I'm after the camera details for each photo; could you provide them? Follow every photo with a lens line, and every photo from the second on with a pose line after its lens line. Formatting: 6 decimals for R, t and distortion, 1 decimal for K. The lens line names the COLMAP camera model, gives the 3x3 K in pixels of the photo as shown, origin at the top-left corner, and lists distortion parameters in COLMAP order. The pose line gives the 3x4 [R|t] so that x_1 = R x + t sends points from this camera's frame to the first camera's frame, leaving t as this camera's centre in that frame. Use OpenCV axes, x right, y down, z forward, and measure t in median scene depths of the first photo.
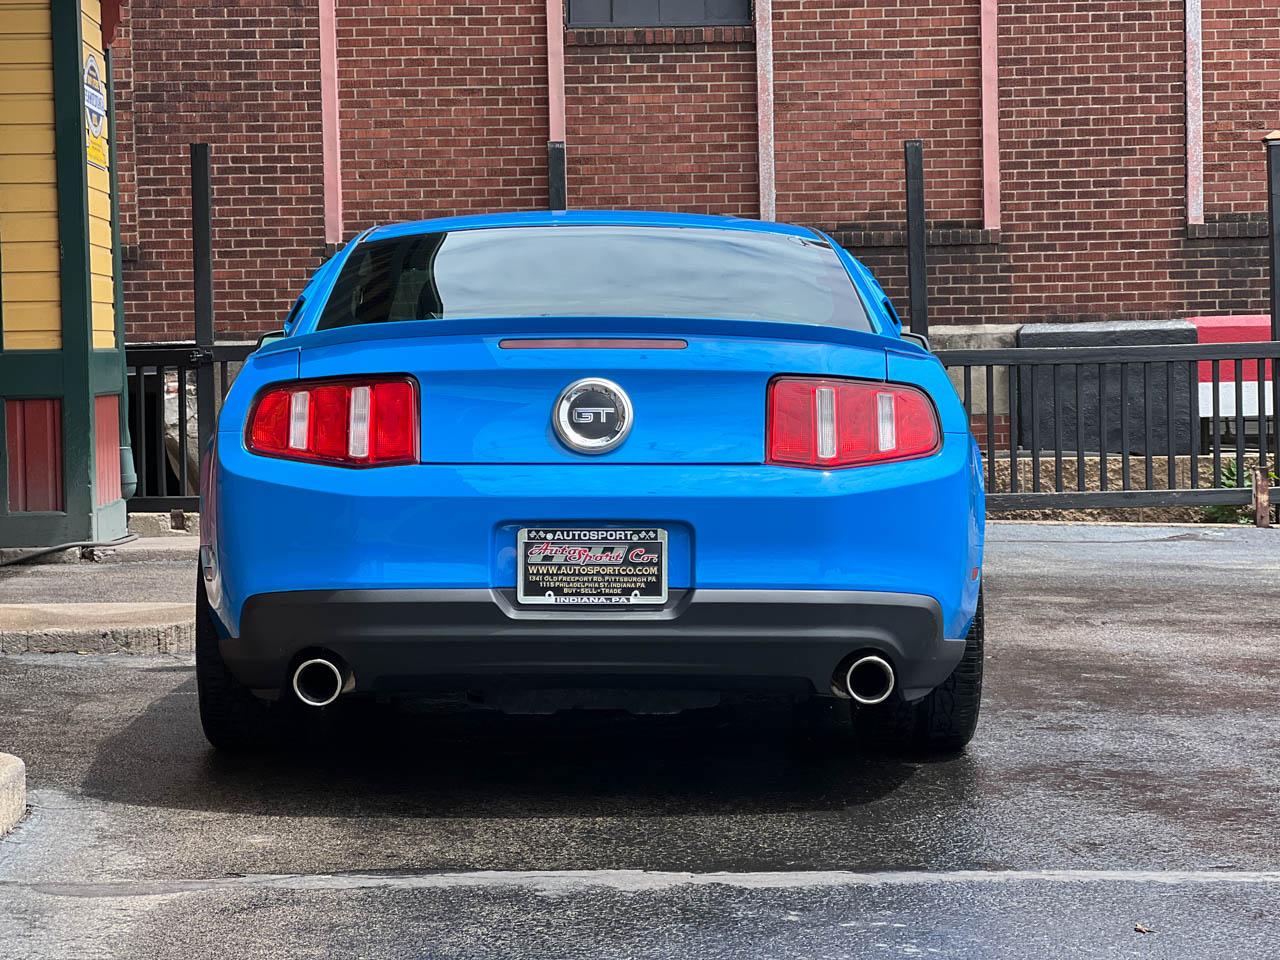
lens RADIAL K [[2557.4, 0, 654.3], [0, 2557.4, 433.5], [0, 0, 1]] dist [-0.230031, 4.660674]
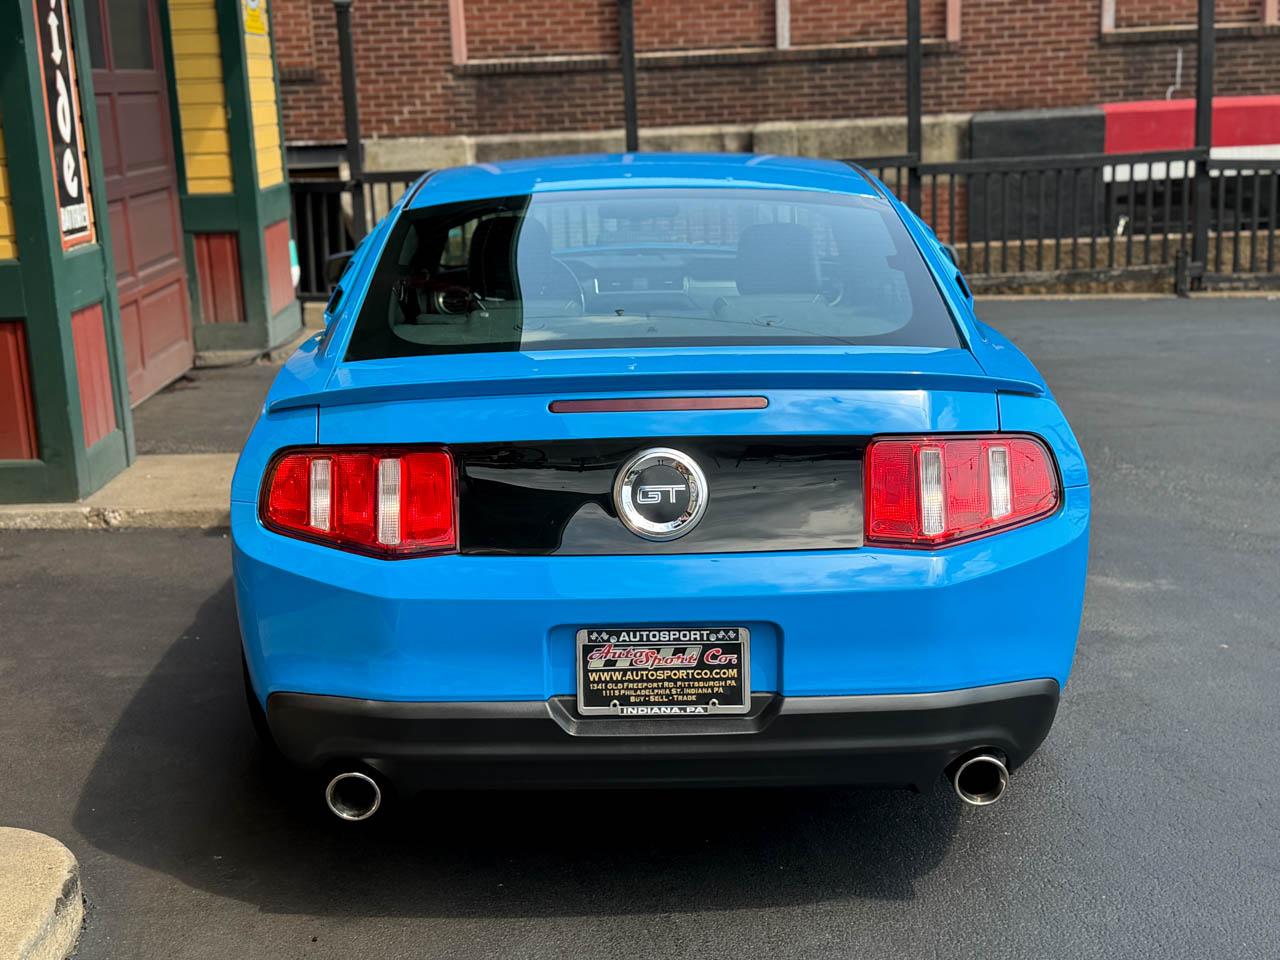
lens RADIAL K [[1657.5, 0, 641.5], [0, 1657.5, 489.0], [0, 0, 1]] dist [0.192118, -0.547651]
pose [[0.999333, -0.011934, -0.034510, -0.011056], [0.018401, 0.980901, 0.193636, -0.116229], [0.031540, -0.194141, 0.980466, 0.455755]]
